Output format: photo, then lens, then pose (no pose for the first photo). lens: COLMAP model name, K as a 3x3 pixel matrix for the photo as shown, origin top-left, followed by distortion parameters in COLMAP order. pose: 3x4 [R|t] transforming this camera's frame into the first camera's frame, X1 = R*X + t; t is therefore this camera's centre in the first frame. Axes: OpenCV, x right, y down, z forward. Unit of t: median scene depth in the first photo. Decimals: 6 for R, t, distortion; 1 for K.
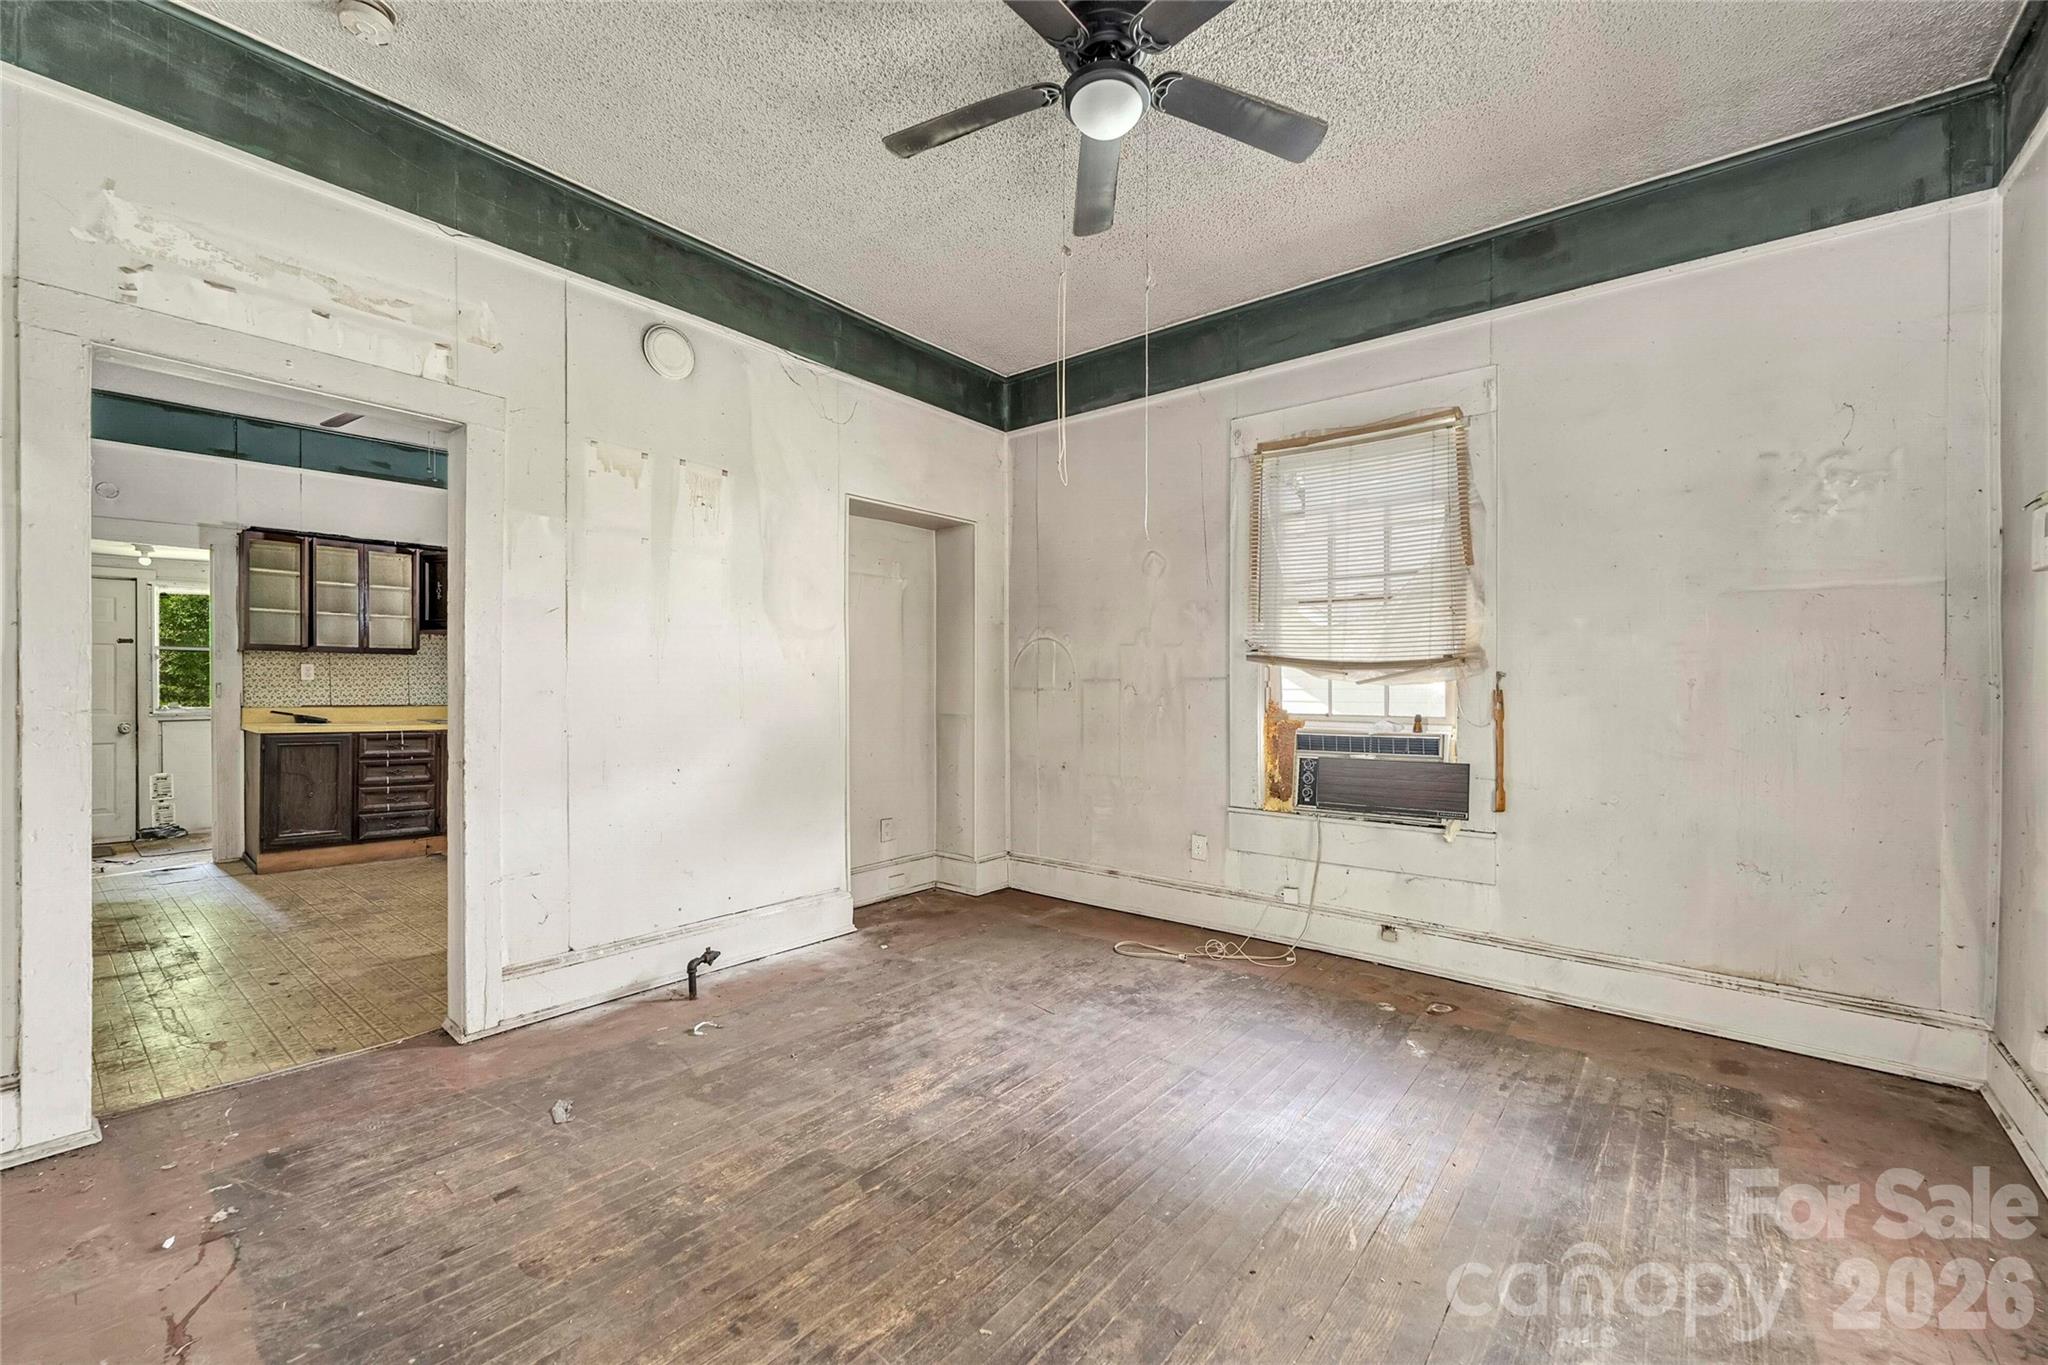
lens RADIAL K [[839.6, 0, 1029.9], [0, 839.6, 688.4], [0, 0, 1]] dist [0.001968, -0.000075]
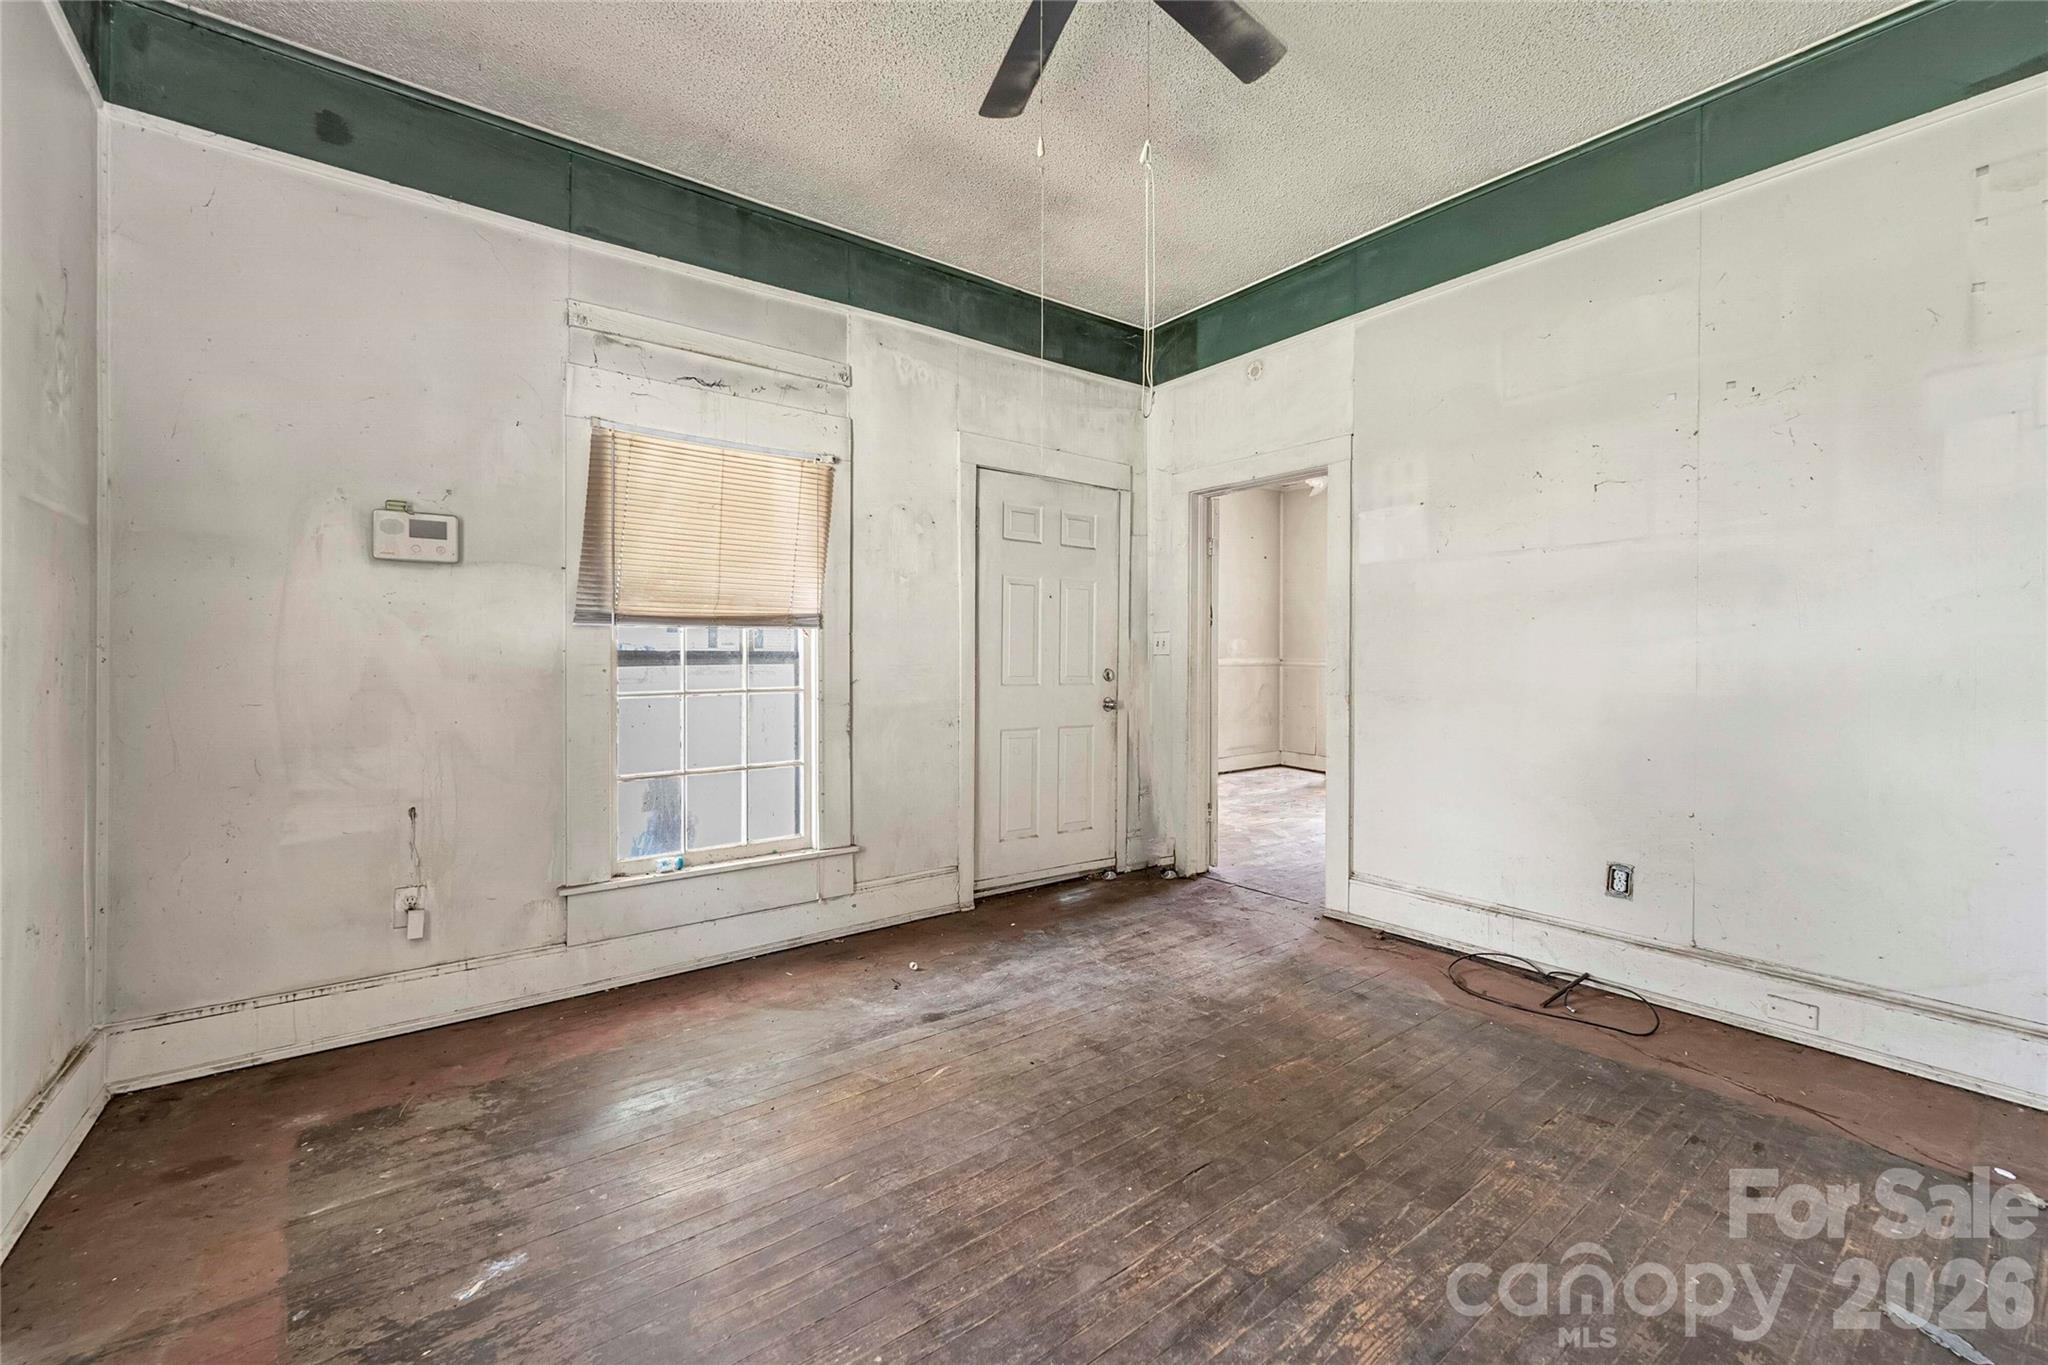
lens RADIAL K [[839.6, 0, 1025.0], [0, 839.6, 672.8], [0, 0, 1]] dist [0.001968, -0.000075]
pose [[-0.972442, -0.010132, 0.232926, -0.036118], [-0.003432, 0.999569, 0.029151, -0.006692], [-0.233121, 0.027548, -0.972057, 1.754528]]
